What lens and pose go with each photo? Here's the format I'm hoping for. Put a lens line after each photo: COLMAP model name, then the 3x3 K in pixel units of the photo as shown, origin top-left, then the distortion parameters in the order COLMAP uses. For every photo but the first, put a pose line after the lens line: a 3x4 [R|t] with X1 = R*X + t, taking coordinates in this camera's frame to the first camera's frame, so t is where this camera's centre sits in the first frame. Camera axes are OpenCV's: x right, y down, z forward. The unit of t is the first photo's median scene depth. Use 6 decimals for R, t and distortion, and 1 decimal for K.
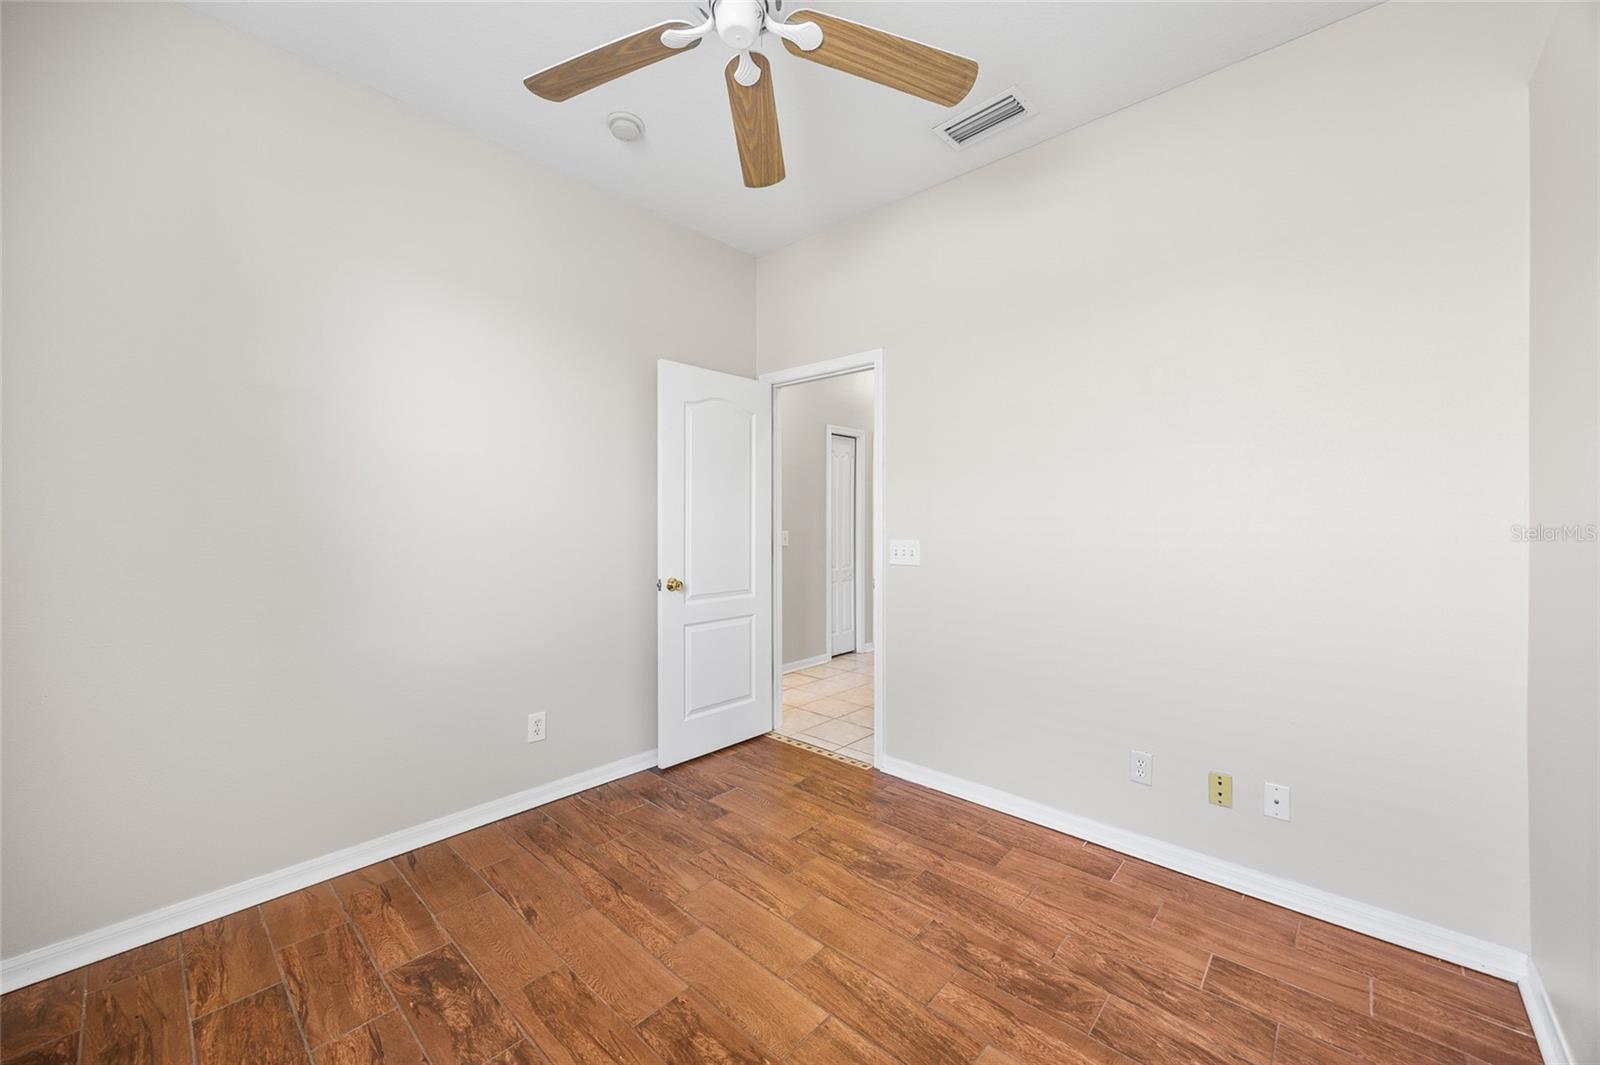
lens RADIAL K [[620.2, 0, 798.6], [0, 620.2, 524.8], [0, 0, 1]] dist [-0.003649, -0.000067]
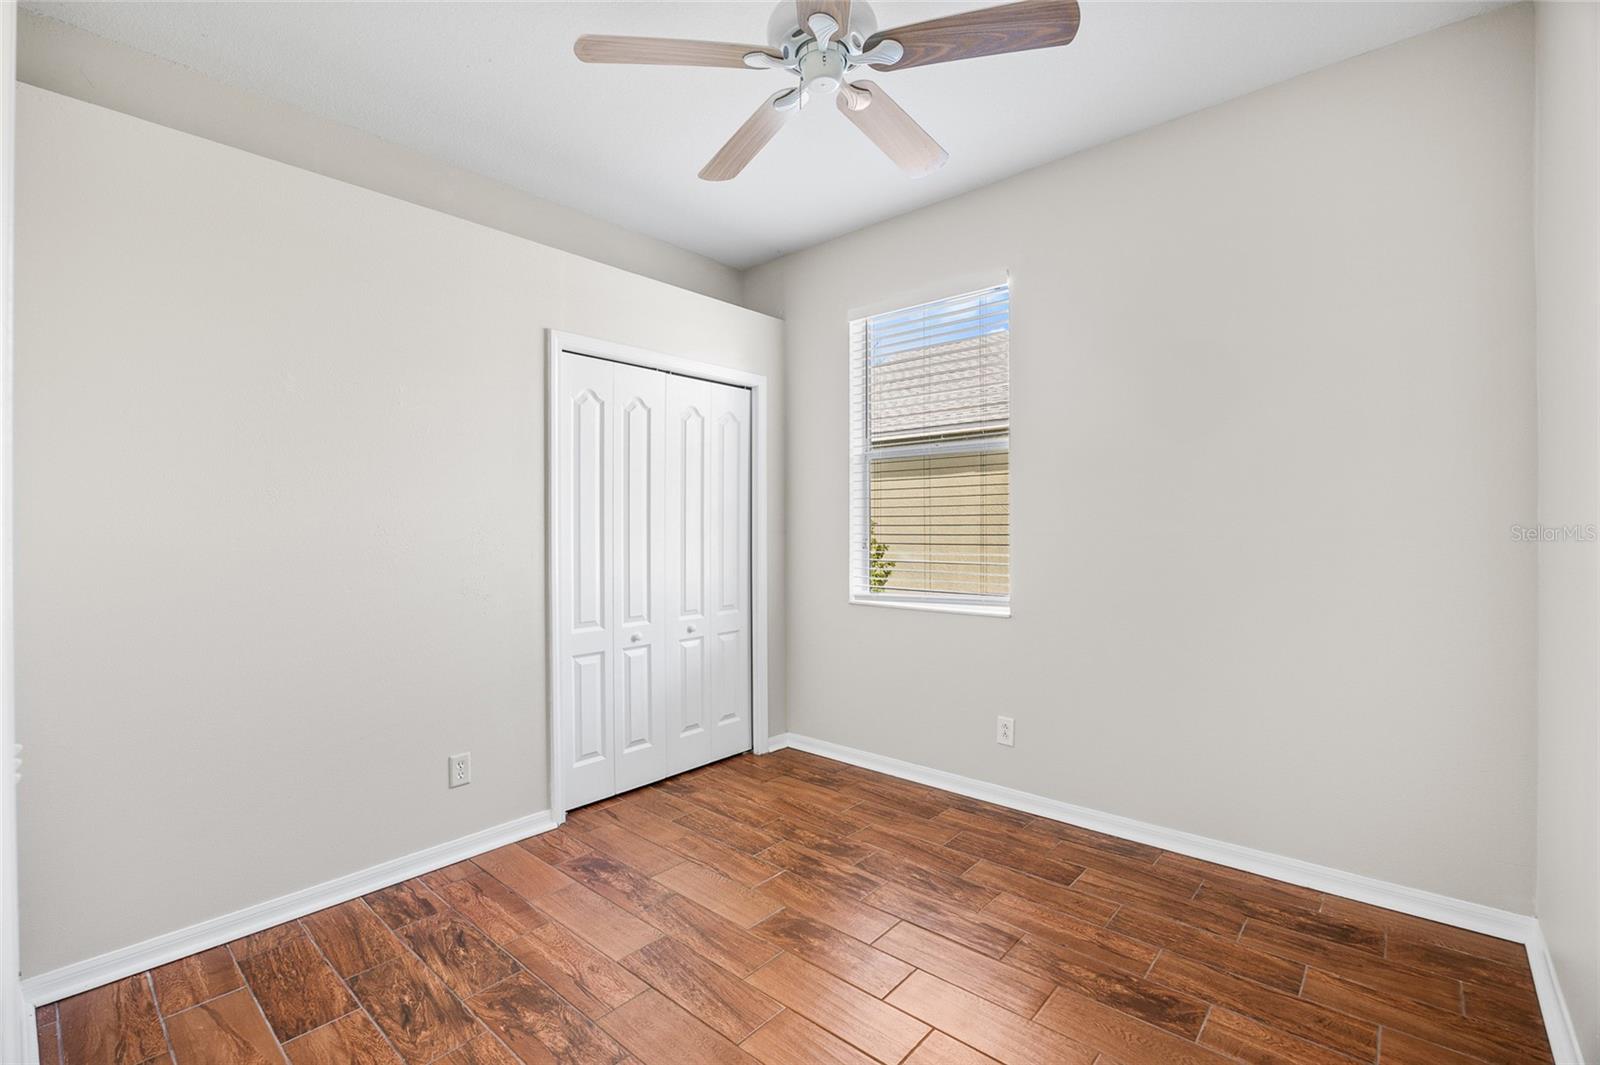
lens RADIAL K [[705.0, 0, 802.6], [0, 705.0, 526.7], [0, 0, 1]] dist [-0.014444, 0.000701]
pose [[-0.999574, 0.005335, -0.028708, -0.022344], [0.005108, 0.999955, 0.007969, -0.018244], [0.028749, 0.007819, -0.999556, 2.142943]]
